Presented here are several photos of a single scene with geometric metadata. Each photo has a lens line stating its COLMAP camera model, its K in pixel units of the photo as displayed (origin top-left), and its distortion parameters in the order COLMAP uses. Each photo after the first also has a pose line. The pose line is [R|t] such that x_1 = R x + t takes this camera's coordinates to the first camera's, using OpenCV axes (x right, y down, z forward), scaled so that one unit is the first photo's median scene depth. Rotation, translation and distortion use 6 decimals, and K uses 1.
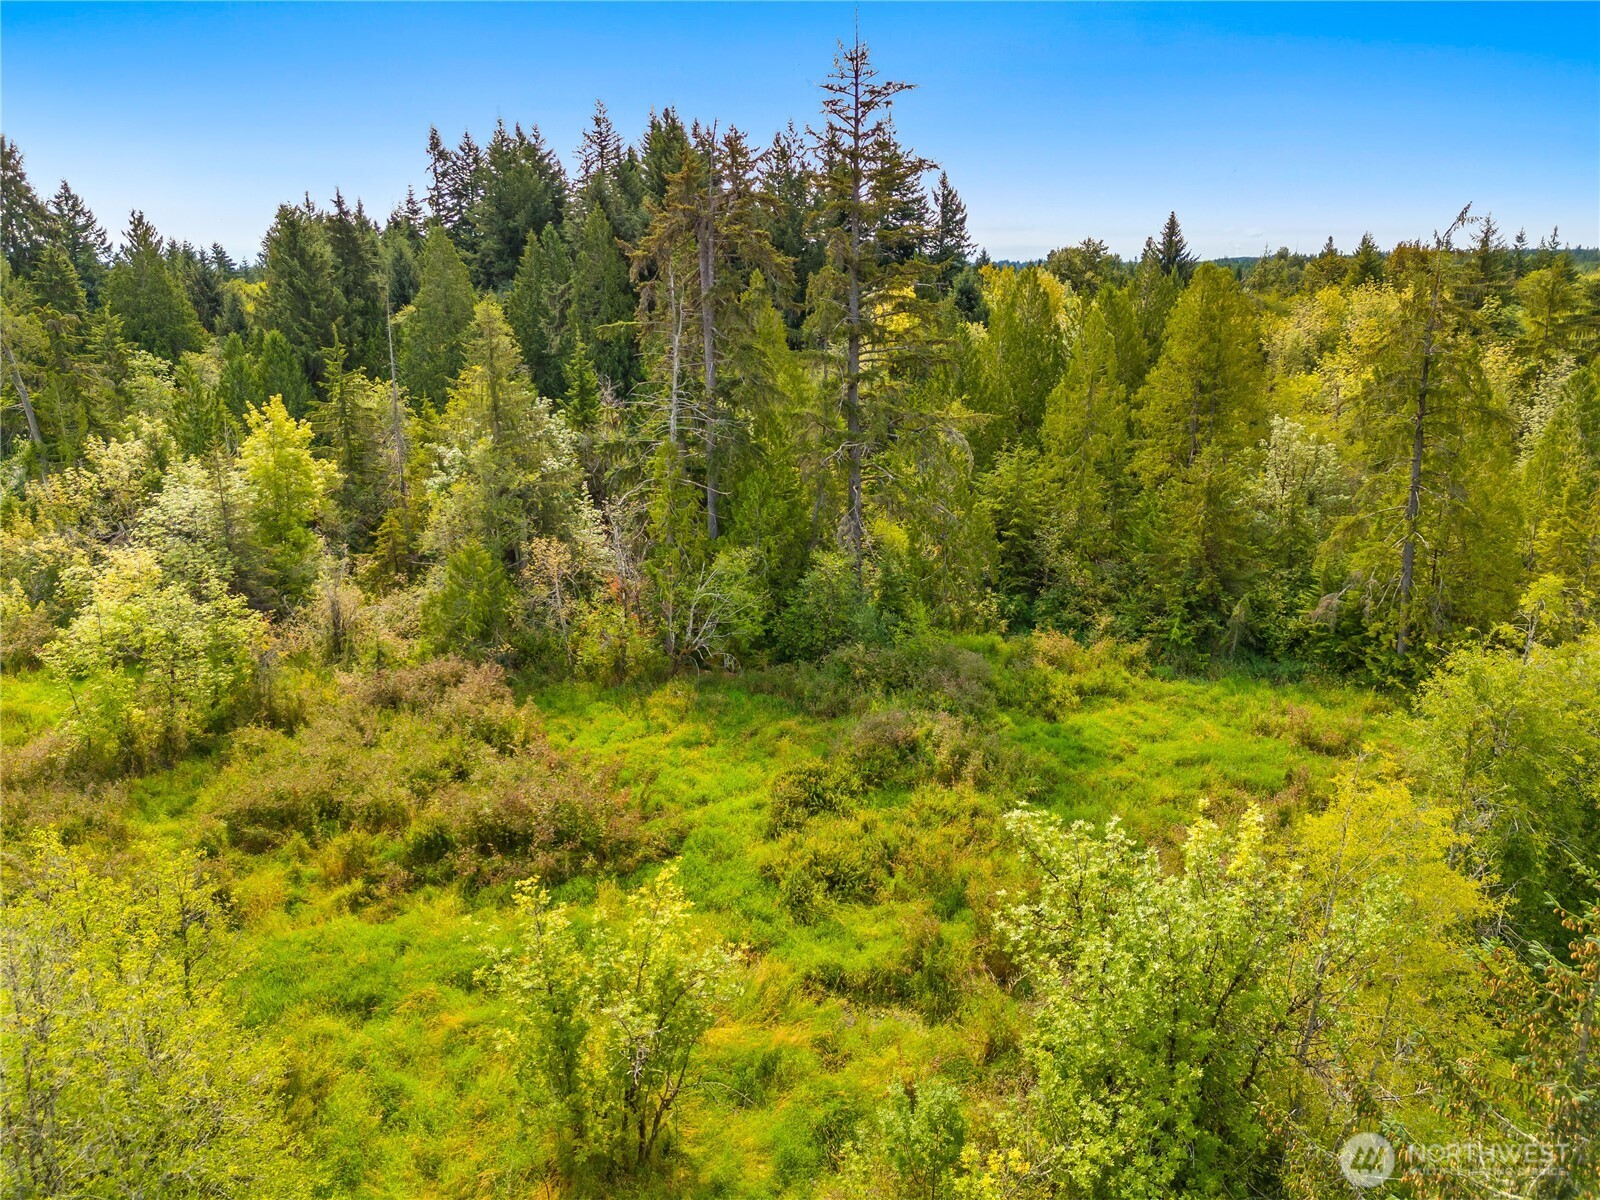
lens RADIAL K [[1176.8, 0, 797.6], [0, 1176.8, 600.9], [0, 0, 1]] dist [0.068114, -0.062956]
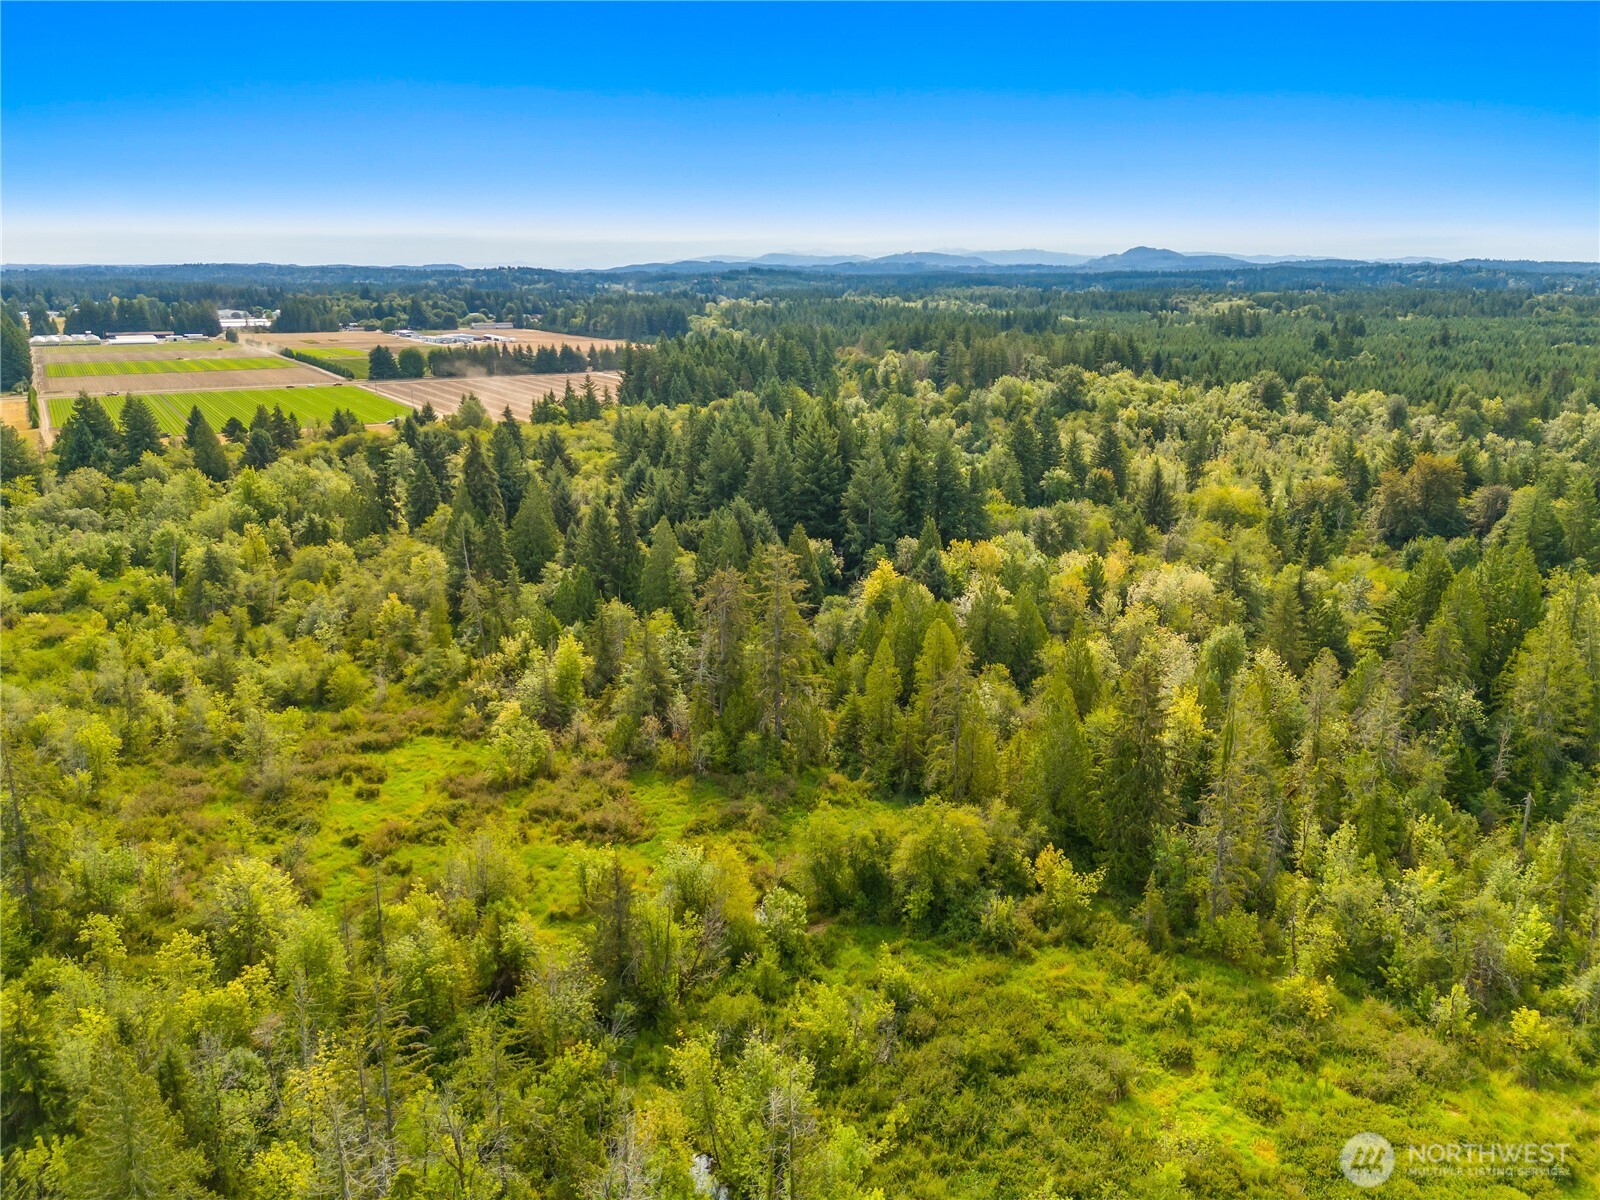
lens RADIAL K [[1176.8, 0, 798.7], [0, 1176.8, 599.3], [0, 0, 1]] dist [0.068114, -0.062956]
pose [[0.958578, 0.087046, -0.271202, 0.863070], [-0.085329, 0.996188, 0.018143, -0.420431], [0.271747, 0.005750, 0.962351, -1.569870]]
